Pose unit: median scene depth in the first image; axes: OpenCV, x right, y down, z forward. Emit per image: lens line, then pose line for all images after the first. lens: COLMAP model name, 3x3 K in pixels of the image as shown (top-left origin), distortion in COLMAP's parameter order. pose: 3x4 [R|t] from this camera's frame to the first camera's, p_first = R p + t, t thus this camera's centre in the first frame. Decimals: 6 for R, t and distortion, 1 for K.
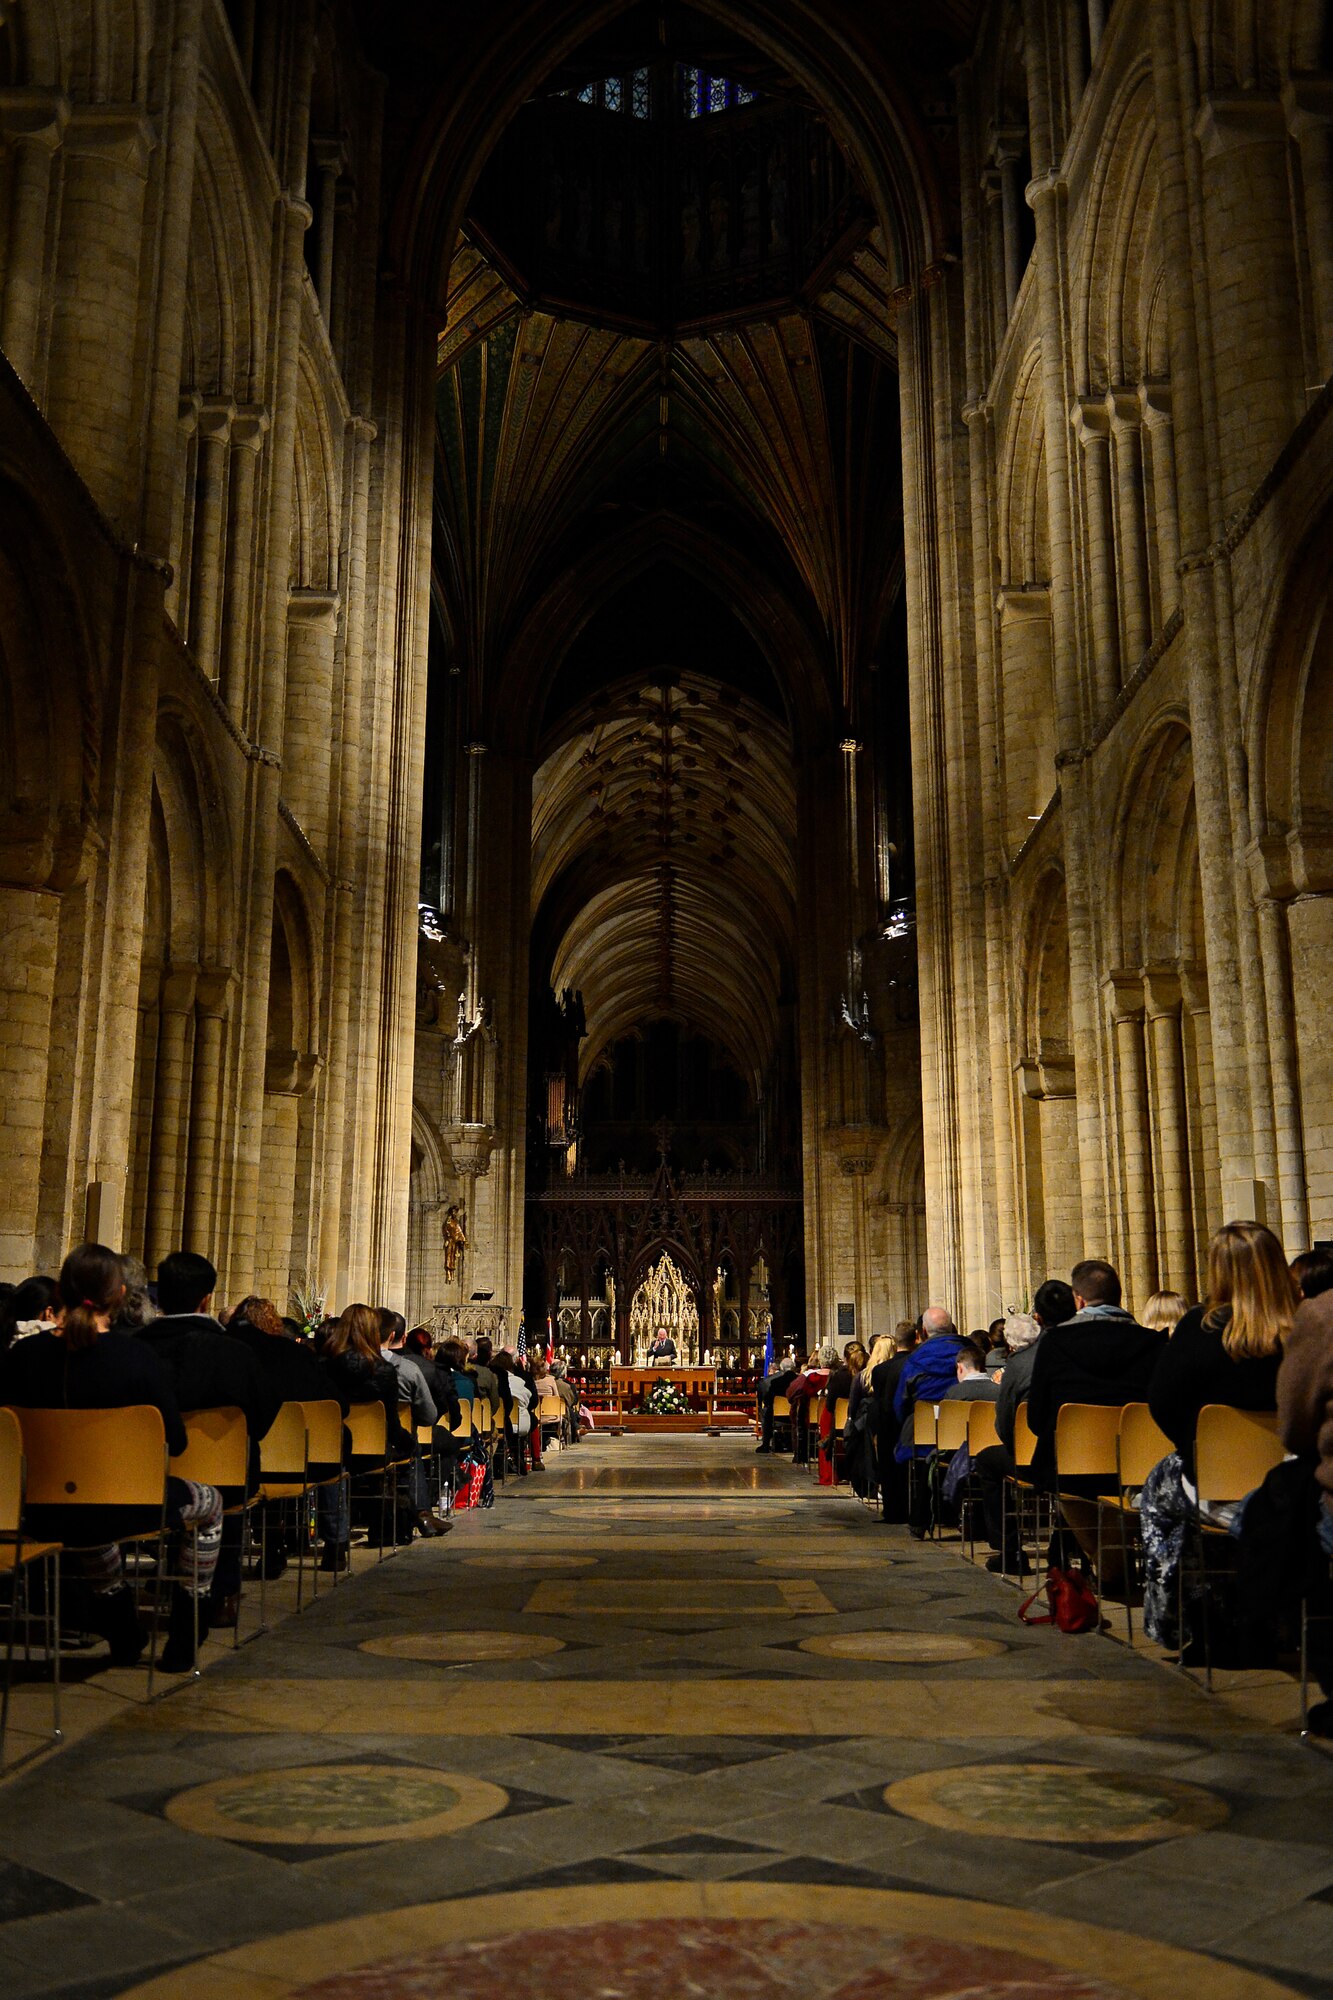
lens RADIAL K [[1866.5, 0, 657.0], [0, 1866.5, 987.6], [0, 0, 1]] dist [-0.012409, 0.000000]
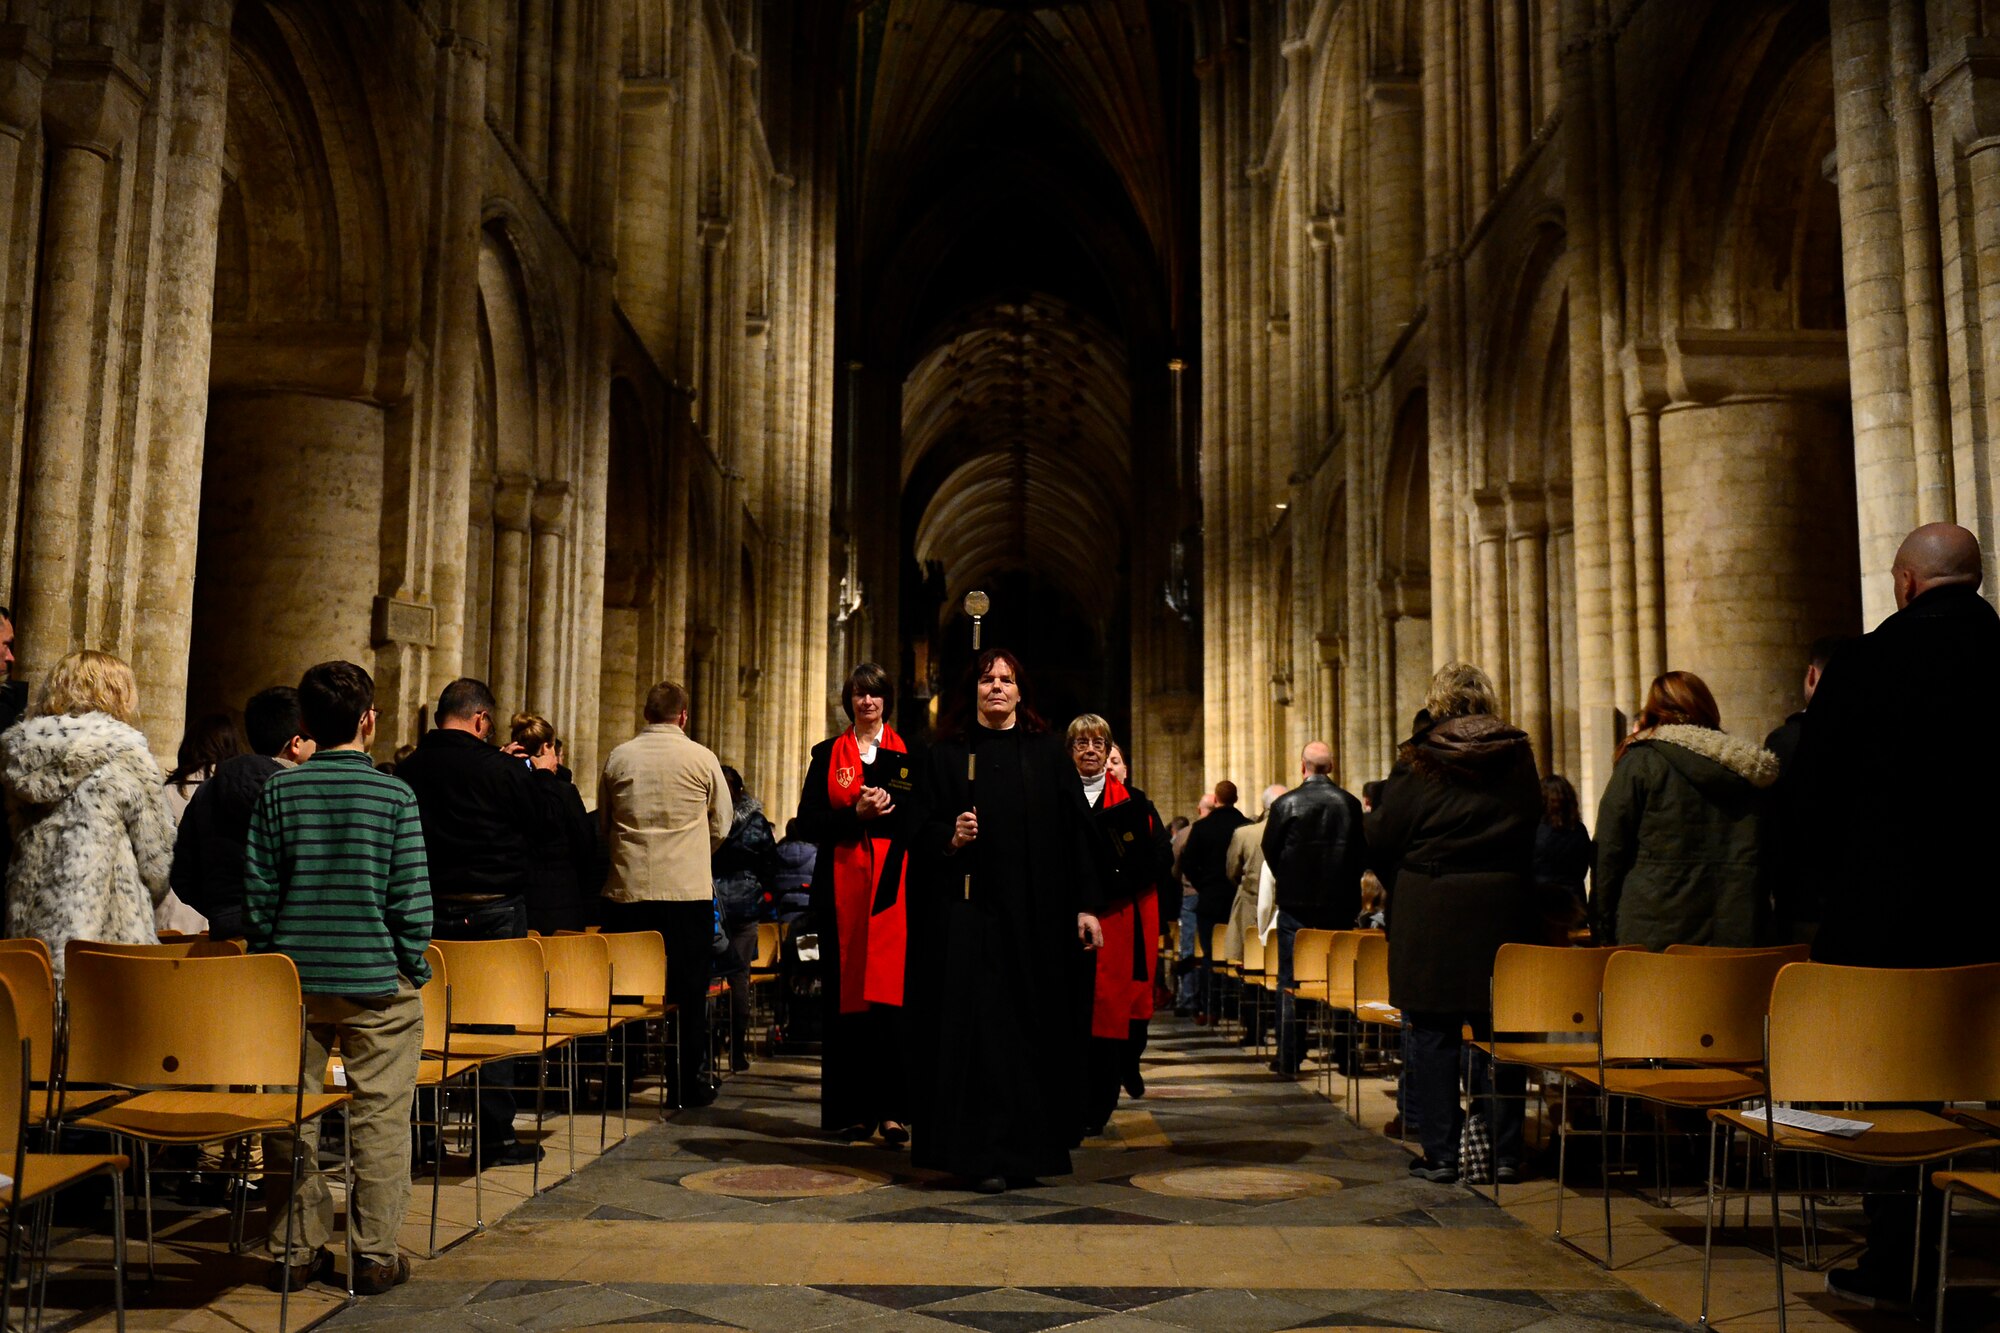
lens RADIAL K [[1895.4, 0, 1008.3], [0, 1895.4, 680.4], [0, 0, 1]] dist [0.000686, 0.000000]
pose [[0.999988, 0.004846, -0.000898, 0.001502], [-0.004742, 0.995681, 0.092715, -0.081504], [0.001343, -0.092710, 0.995692, -0.365317]]
